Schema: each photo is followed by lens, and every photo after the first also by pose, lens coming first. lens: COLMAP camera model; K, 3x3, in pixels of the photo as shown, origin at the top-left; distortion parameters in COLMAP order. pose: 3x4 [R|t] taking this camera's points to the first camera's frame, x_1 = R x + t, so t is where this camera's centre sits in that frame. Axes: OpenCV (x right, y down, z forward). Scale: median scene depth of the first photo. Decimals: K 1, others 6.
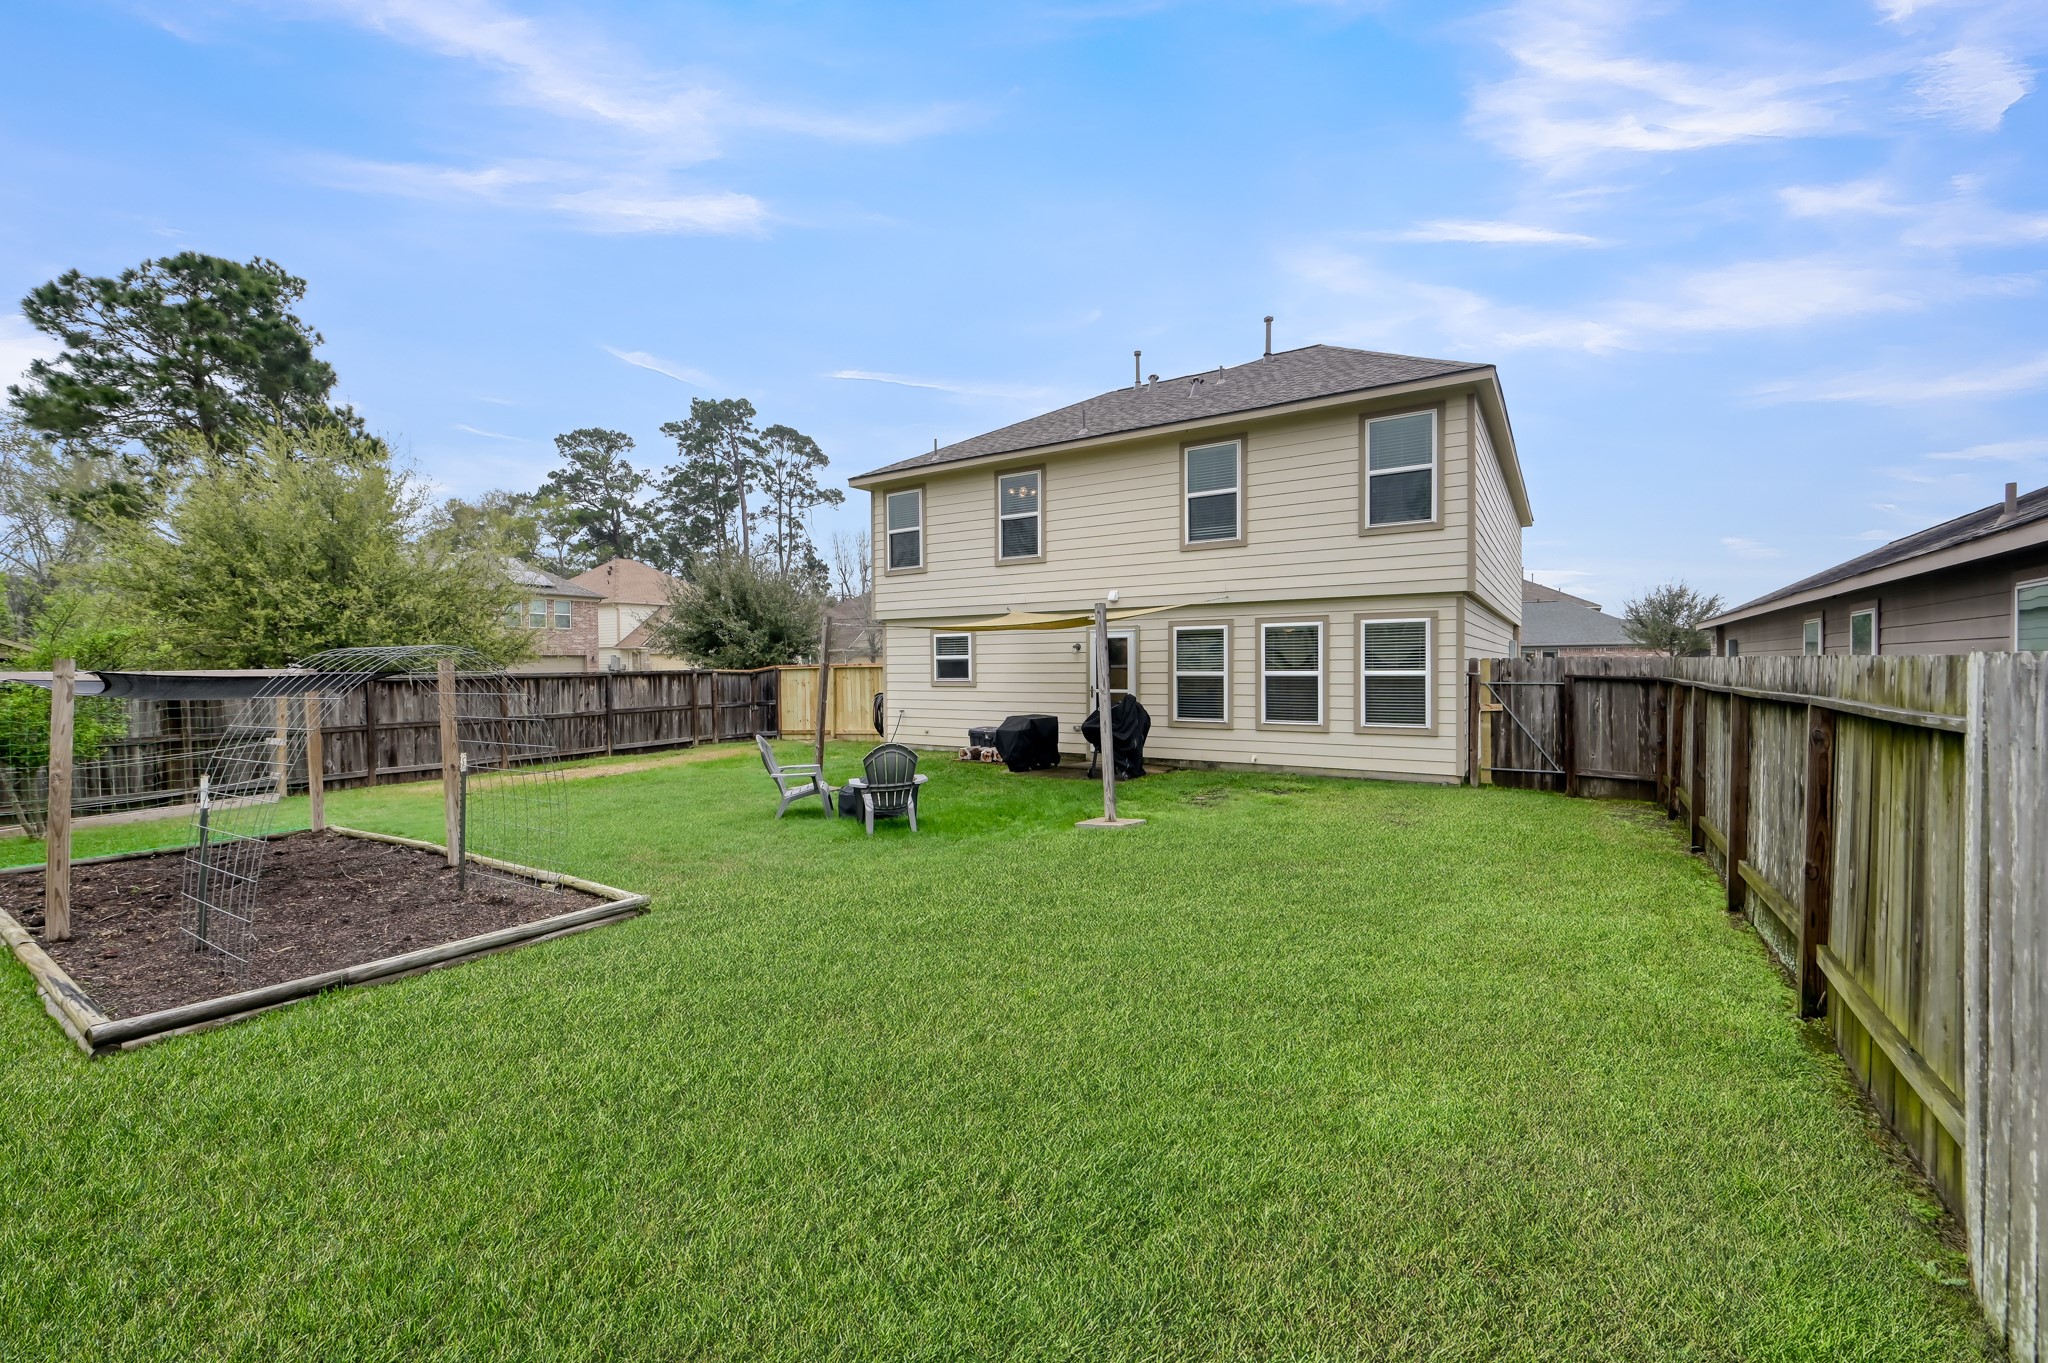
lens RADIAL K [[815.7, 0, 1020.3], [0, 815.7, 686.2], [0, 0, 1]] dist [-0.006854, 0.000291]
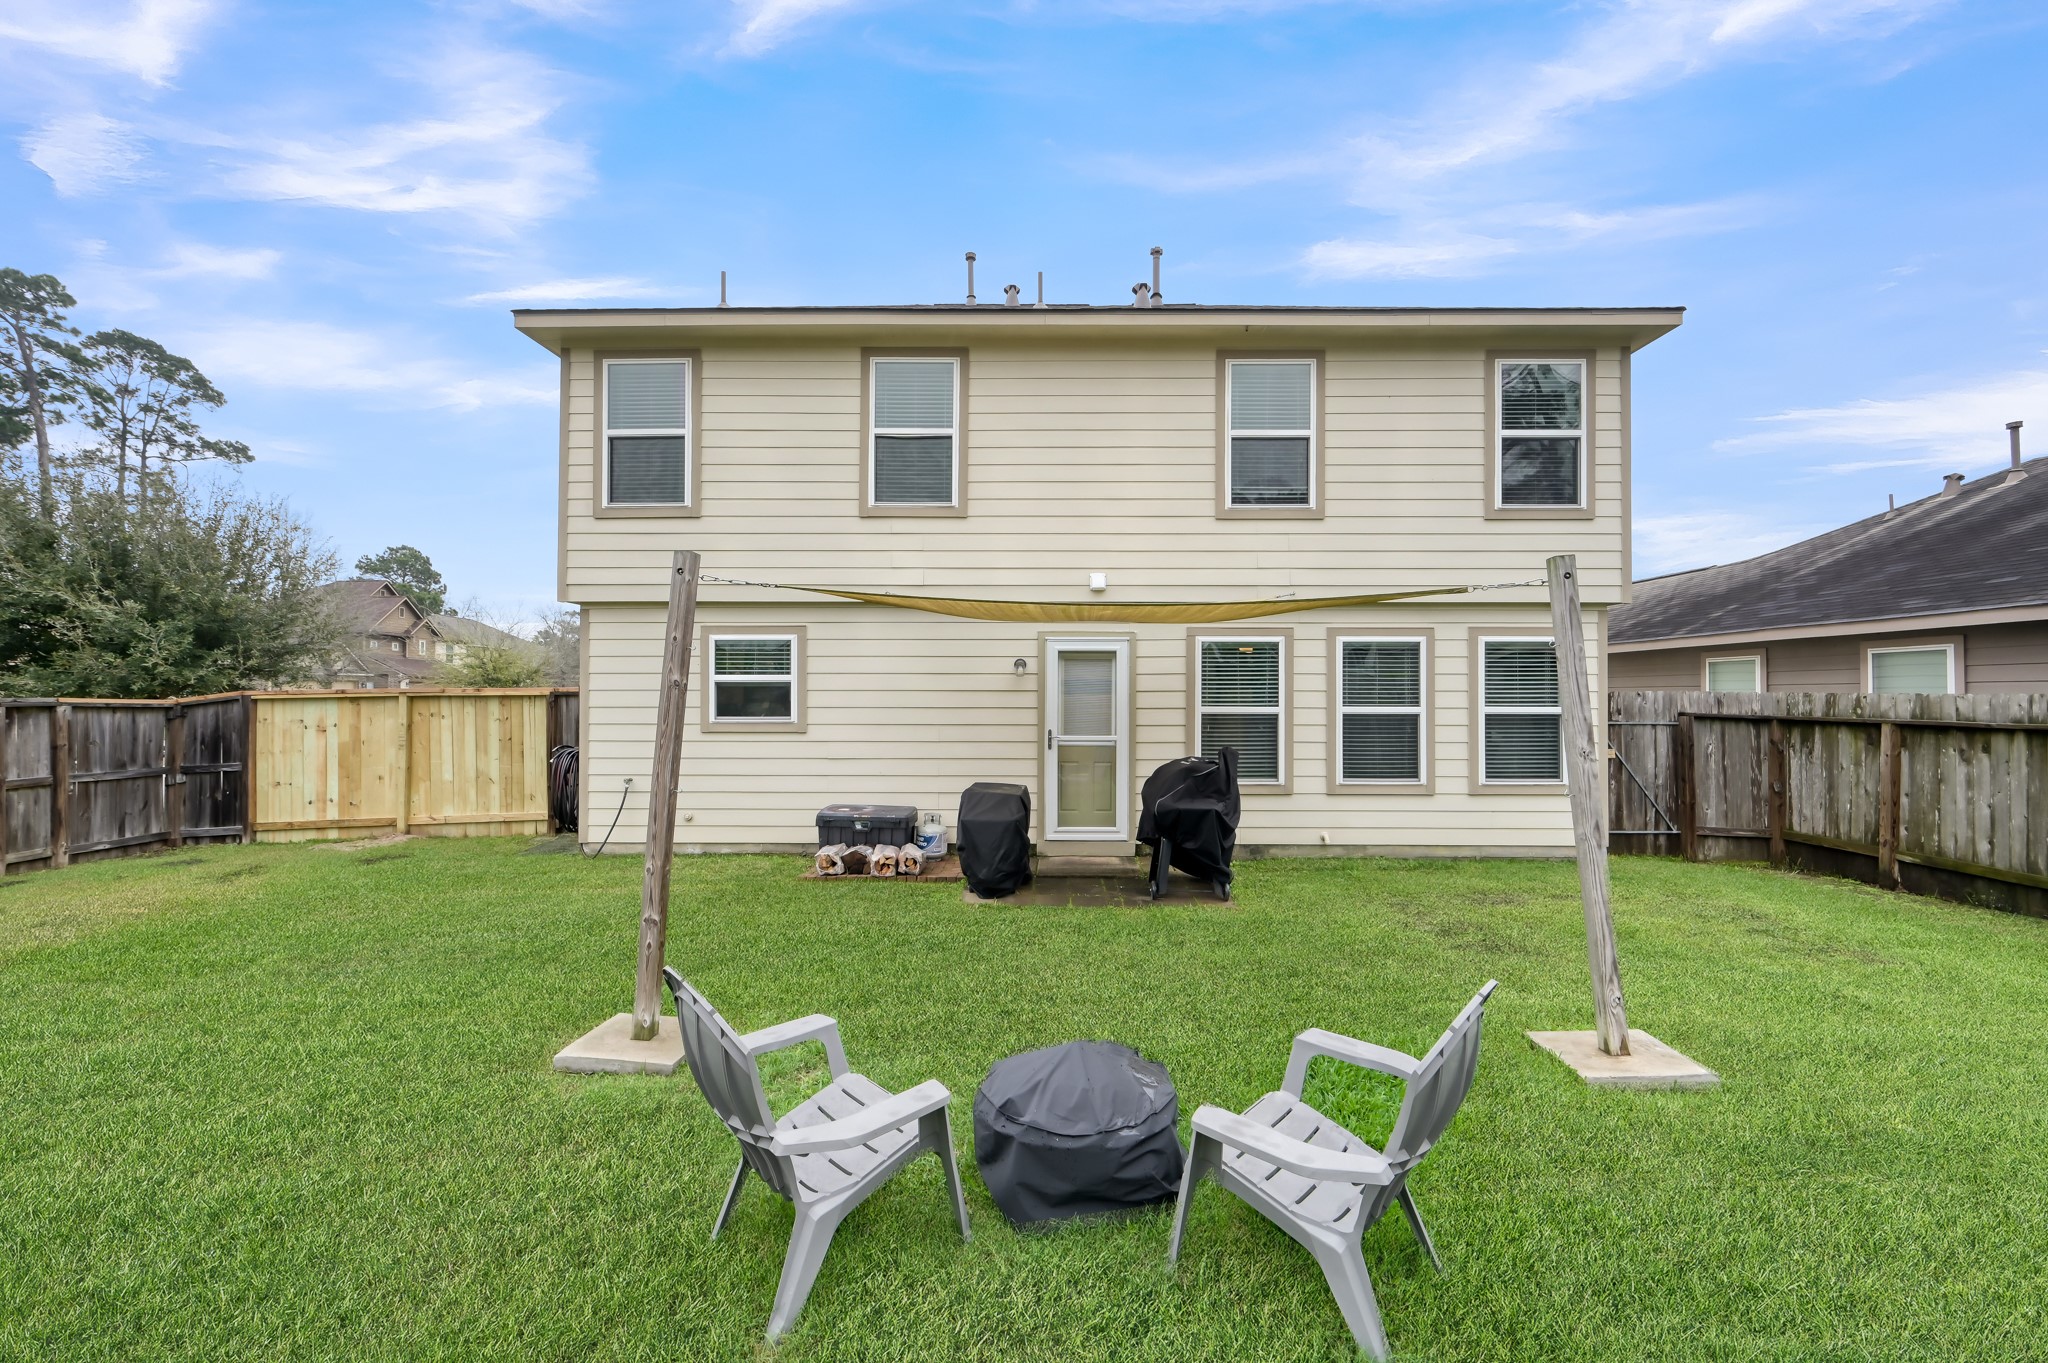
lens RADIAL K [[815.7, 0, 1026.4], [0, 815.7, 693.3], [0, 0, 1]] dist [-0.006854, 0.000291]
pose [[0.841175, 0.013744, 0.540588, -0.226729], [0.005554, 0.999405, -0.034052, -0.006332], [-0.540734, 0.031646, 0.840598, 0.457682]]
